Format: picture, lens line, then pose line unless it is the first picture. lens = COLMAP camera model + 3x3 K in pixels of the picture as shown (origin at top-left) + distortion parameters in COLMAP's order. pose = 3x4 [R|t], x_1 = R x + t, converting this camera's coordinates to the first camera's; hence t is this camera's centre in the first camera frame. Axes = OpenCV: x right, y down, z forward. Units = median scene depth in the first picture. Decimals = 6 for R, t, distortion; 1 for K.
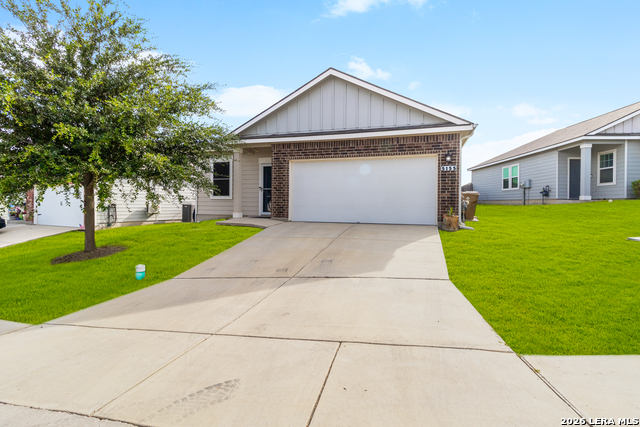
lens RADIAL K [[296.3, 0, 321.0], [0, 296.3, 210.5], [0, 0, 1]] dist [0.001393, 0.004252]
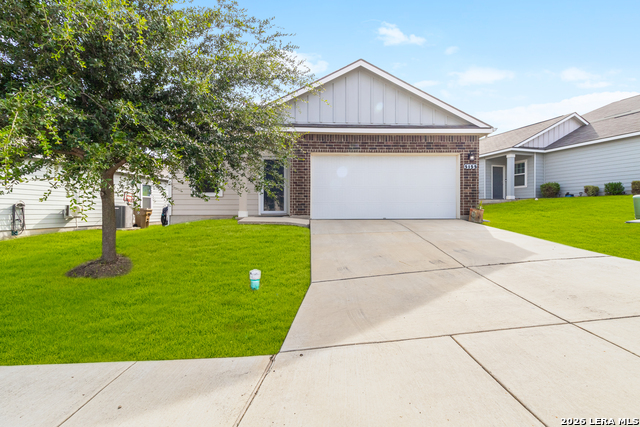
lens RADIAL K [[296.3, 0, 320.2], [0, 296.3, 213.1], [0, 0, 1]] dist [0.001393, 0.004252]
pose [[0.944114, -0.013615, 0.329336, -0.388475], [0.015504, 0.999875, -0.003113, 0.020794], [-0.329253, 0.008045, 0.944208, 0.124204]]
